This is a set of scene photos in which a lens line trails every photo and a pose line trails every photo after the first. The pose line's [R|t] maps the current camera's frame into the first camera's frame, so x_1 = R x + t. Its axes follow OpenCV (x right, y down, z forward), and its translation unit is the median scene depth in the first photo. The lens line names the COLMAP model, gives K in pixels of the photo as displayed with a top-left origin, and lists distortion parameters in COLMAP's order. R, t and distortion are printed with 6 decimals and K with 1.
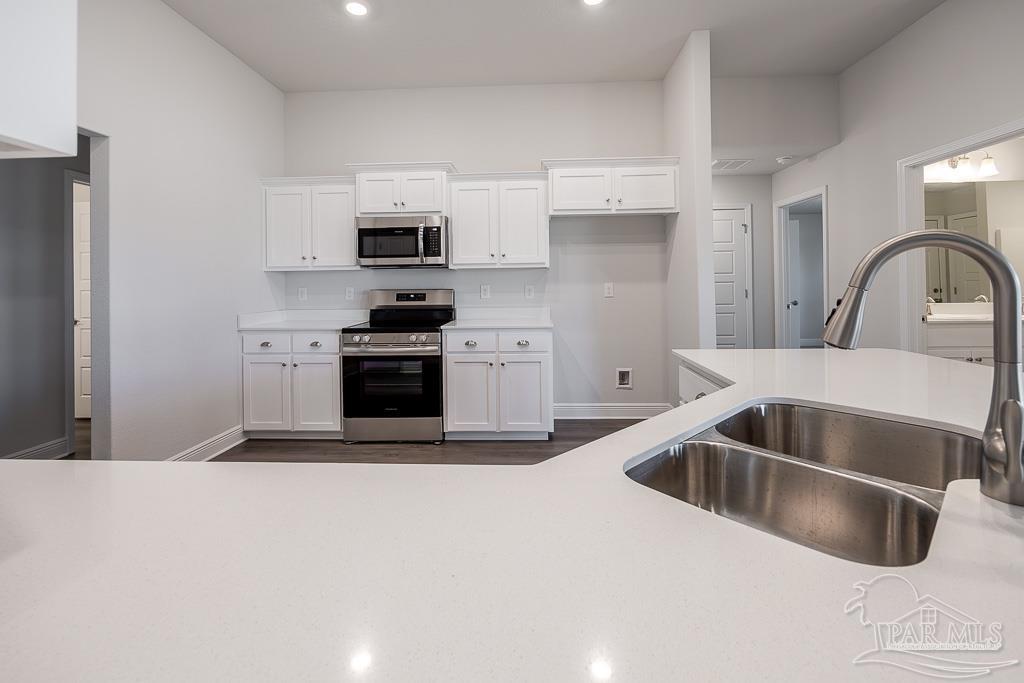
lens RADIAL K [[420.4, 0, 511.6], [0, 420.4, 286.7], [0, 0, 1]] dist [-0.000615, 0.000028]
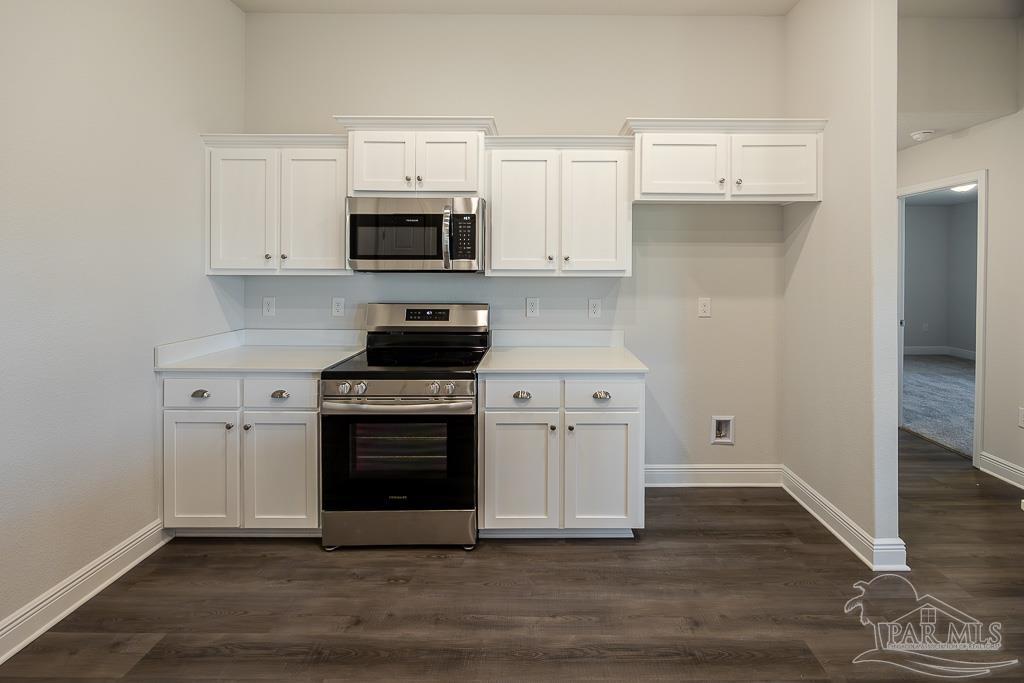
lens RADIAL K [[420.5, 0, 527.9], [0, 420.5, 277.9], [0, 0, 1]] dist [-0.000164, 0.000018]
pose [[0.999363, 0.018723, 0.030395, -0.103900], [-0.019260, 0.999662, 0.017466, -0.054776], [-0.030058, -0.018040, 0.999385, 0.327154]]
